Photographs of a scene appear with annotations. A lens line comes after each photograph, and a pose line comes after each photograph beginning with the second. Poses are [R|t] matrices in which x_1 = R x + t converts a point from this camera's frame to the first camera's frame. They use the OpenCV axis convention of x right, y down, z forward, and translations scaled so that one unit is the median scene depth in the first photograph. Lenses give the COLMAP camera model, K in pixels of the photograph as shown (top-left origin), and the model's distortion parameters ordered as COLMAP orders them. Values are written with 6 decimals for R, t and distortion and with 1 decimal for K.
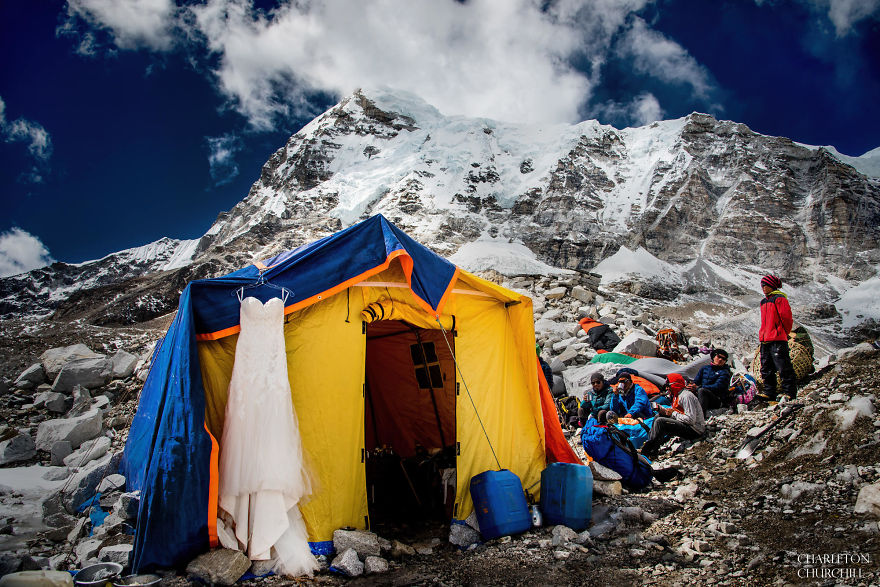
lens RADIAL K [[745.1, 0, 438.0], [0, 745.1, 292.1], [0, 0, 1]] dist [-0.056220, 0.008143]
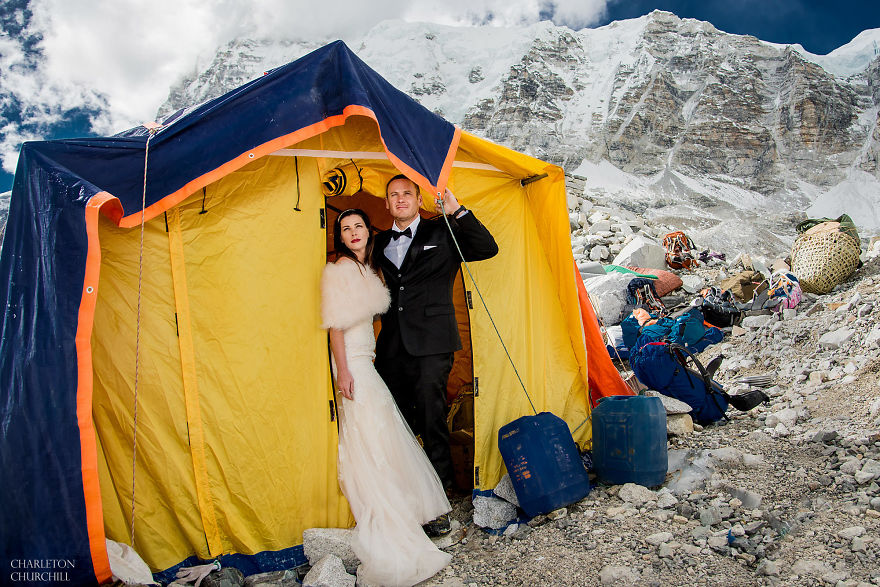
lens RADIAL K [[648.2, 0, 444.1], [0, 648.2, 294.0], [0, 0, 1]] dist [-0.056362, -0.006796]
pose [[0.988348, -0.057795, 0.140813, -0.045906], [0.050179, 0.997110, 0.057047, 0.051023], [-0.143703, -0.049316, 0.988391, 0.238981]]
